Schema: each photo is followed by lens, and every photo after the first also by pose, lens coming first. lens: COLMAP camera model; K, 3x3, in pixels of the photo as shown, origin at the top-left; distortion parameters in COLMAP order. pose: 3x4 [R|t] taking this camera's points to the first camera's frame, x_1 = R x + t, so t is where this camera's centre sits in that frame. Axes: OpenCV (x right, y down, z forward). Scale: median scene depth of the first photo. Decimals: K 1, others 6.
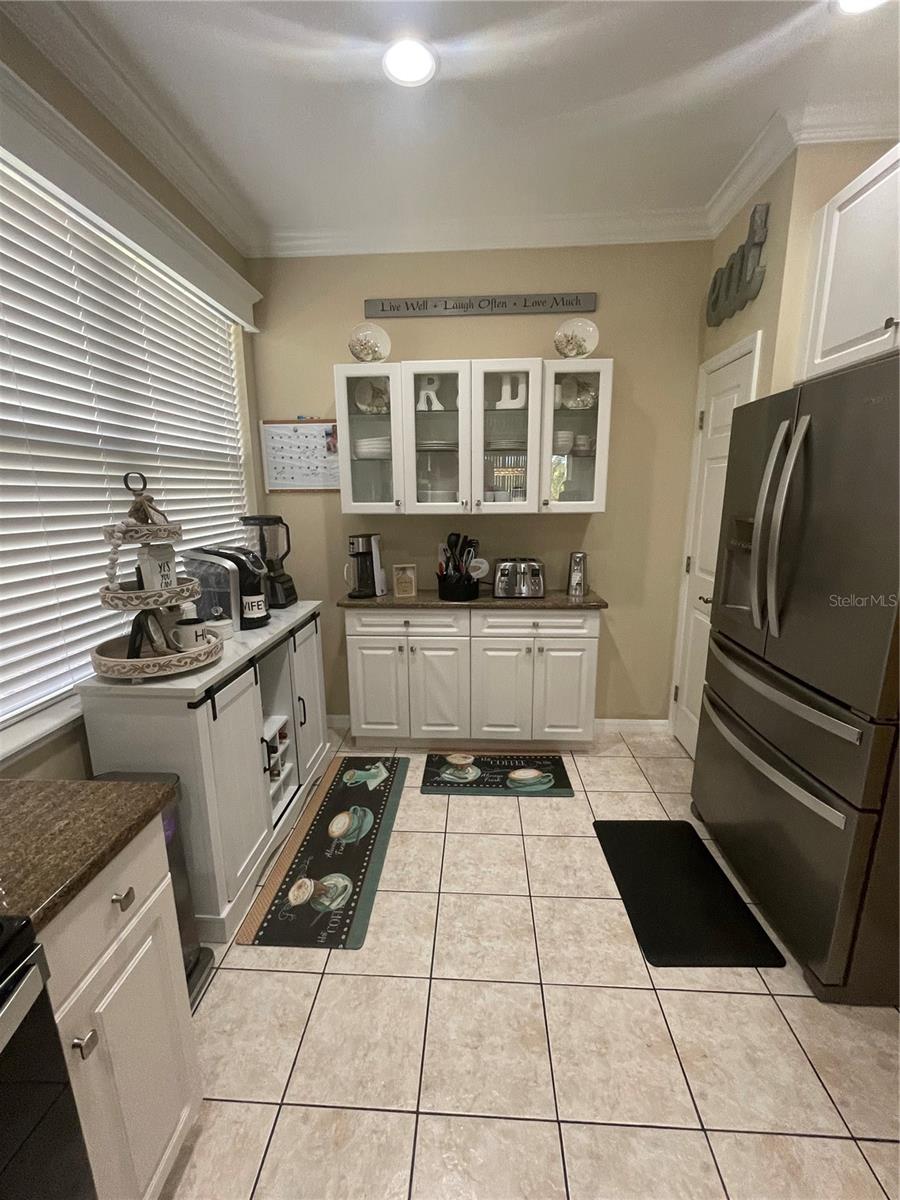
lens RADIAL K [[495.9, 0, 452.9], [0, 495.9, 599.4], [0, 0, 1]] dist [-0.002477, 0.000270]
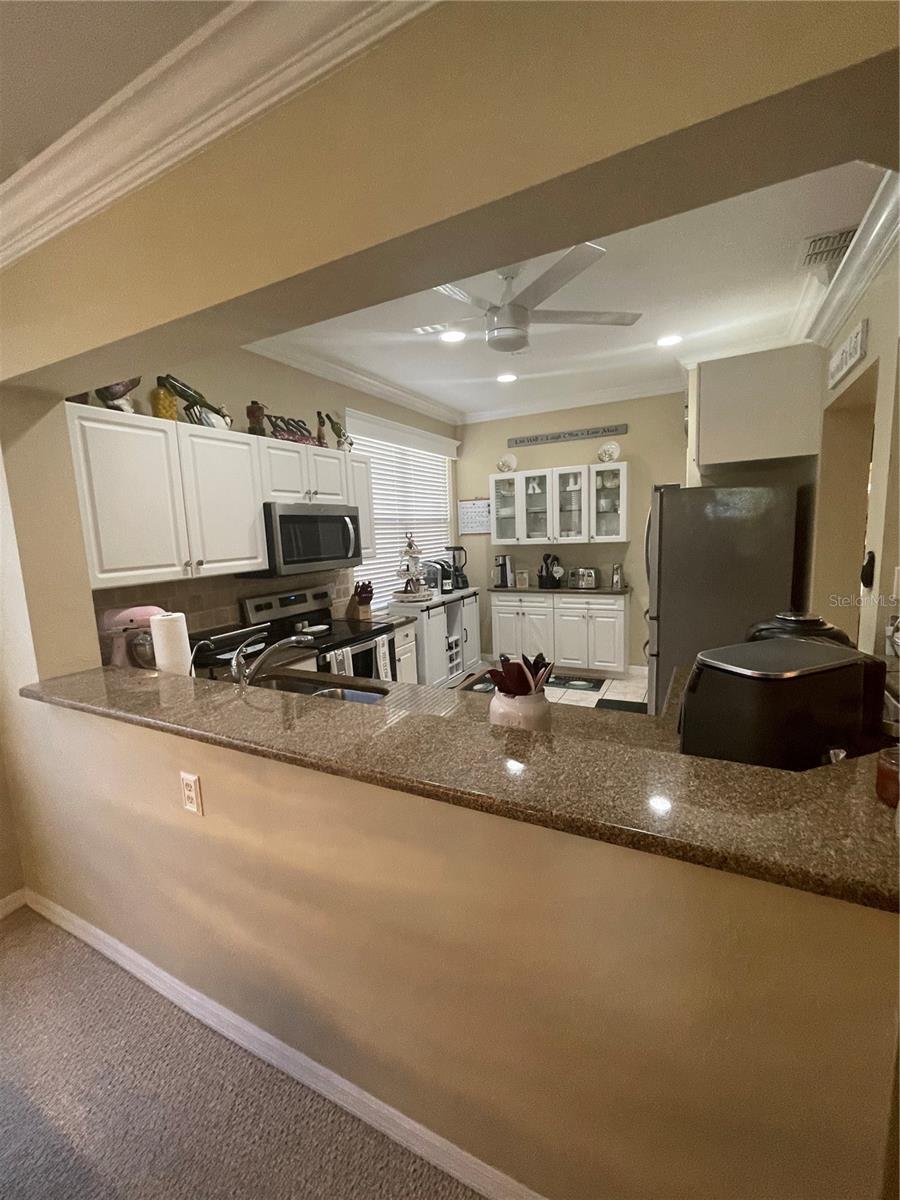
lens RADIAL K [[495.9, 0, 460.0], [0, 495.9, 595.0], [0, 0, 1]] dist [-0.002477, 0.000270]
pose [[0.918253, 0.023016, -0.395325, 0.485446], [-0.051279, 0.996815, -0.061073, 0.169586], [0.392661, 0.076352, 0.916509, -0.932285]]
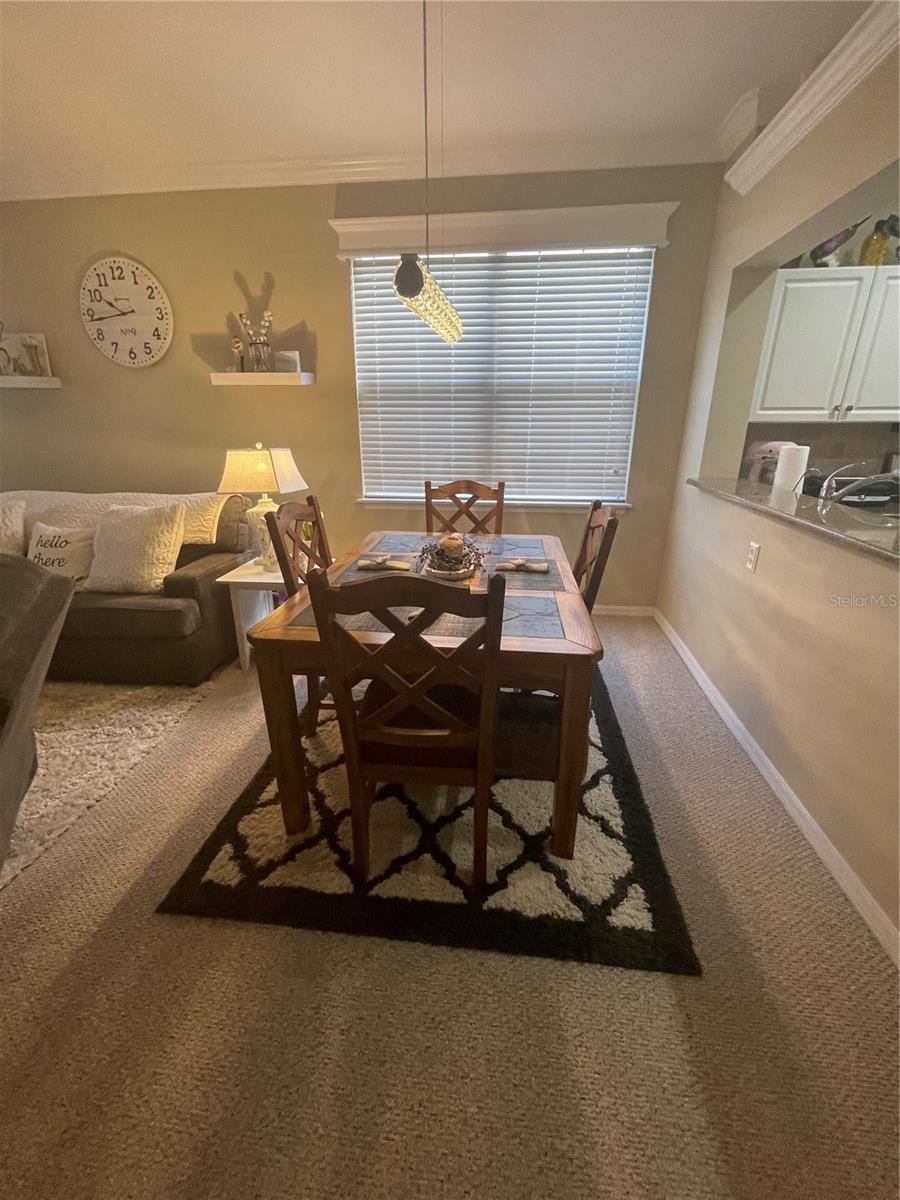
lens RADIAL K [[495.9, 0, 440.1], [0, 495.9, 580.9], [0, 0, 1]] dist [-0.002477, 0.000270]
pose [[-0.061708, 0.354867, -0.932878, 0.819184], [-0.202940, 0.910674, 0.359844, 0.208217], [0.977245, 0.211523, 0.015821, -1.049881]]
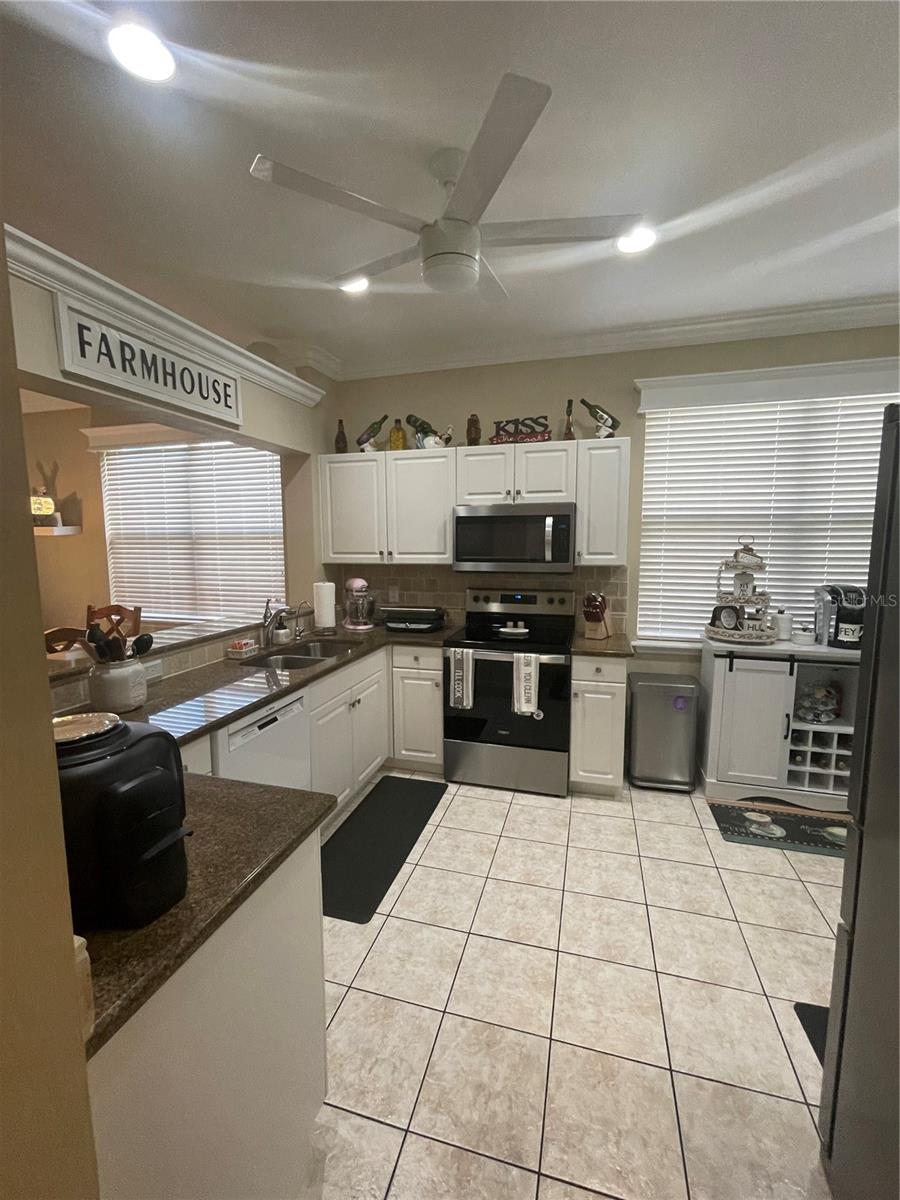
lens RADIAL K [[495.9, 0, 446.7], [0, 495.9, 600.7], [0, 0, 1]] dist [-0.002477, 0.000270]
pose [[-0.223887, 0.121621, -0.966997, 0.901516], [-0.203577, 0.964461, 0.168436, -0.060332], [0.953116, 0.234569, -0.191172, 0.191456]]
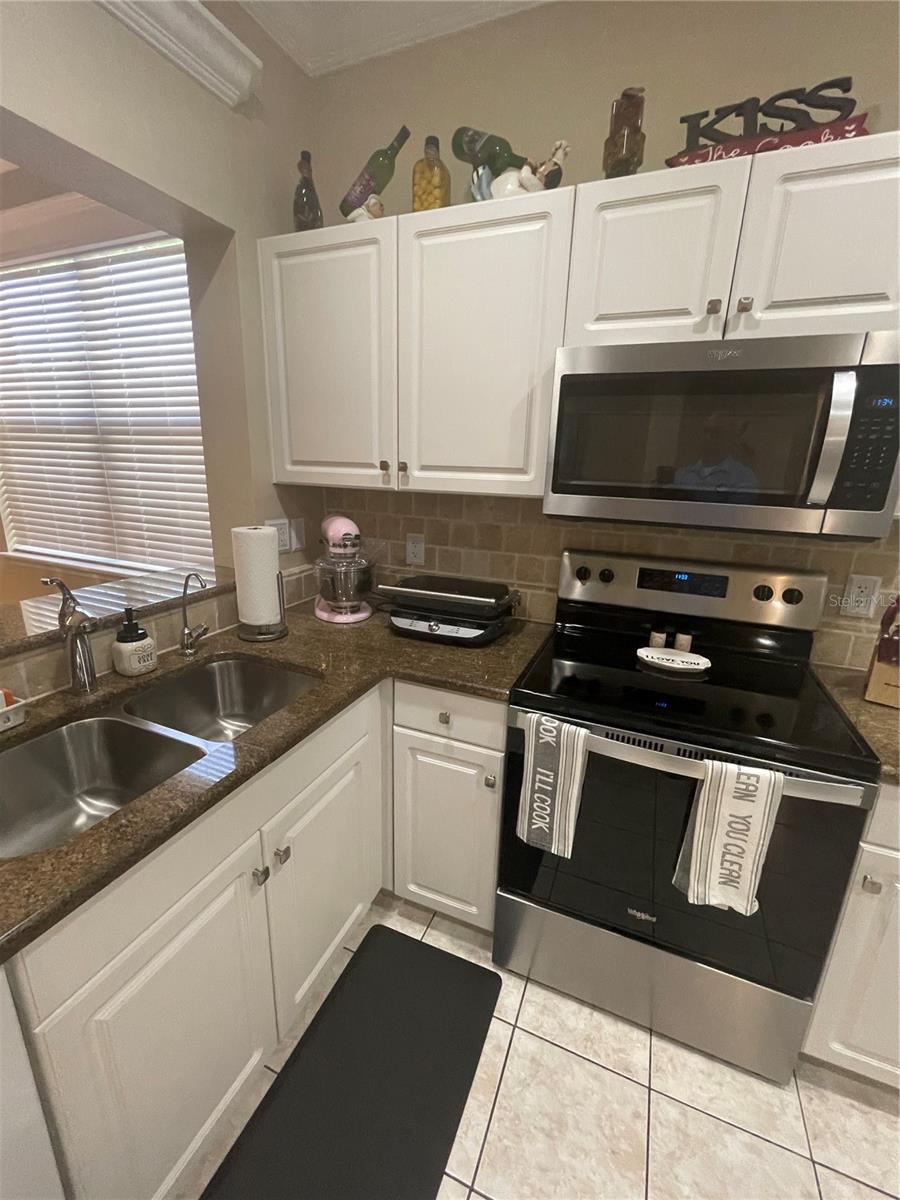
lens RADIAL K [[495.9, 0, 450.9], [0, 495.9, 597.4], [0, 0, 1]] dist [-0.002477, 0.000270]
pose [[-0.333388, 0.248735, -0.909386, 0.198538], [-0.227385, 0.914881, 0.333599, 0.003182], [0.914958, 0.317999, -0.248452, 0.015720]]
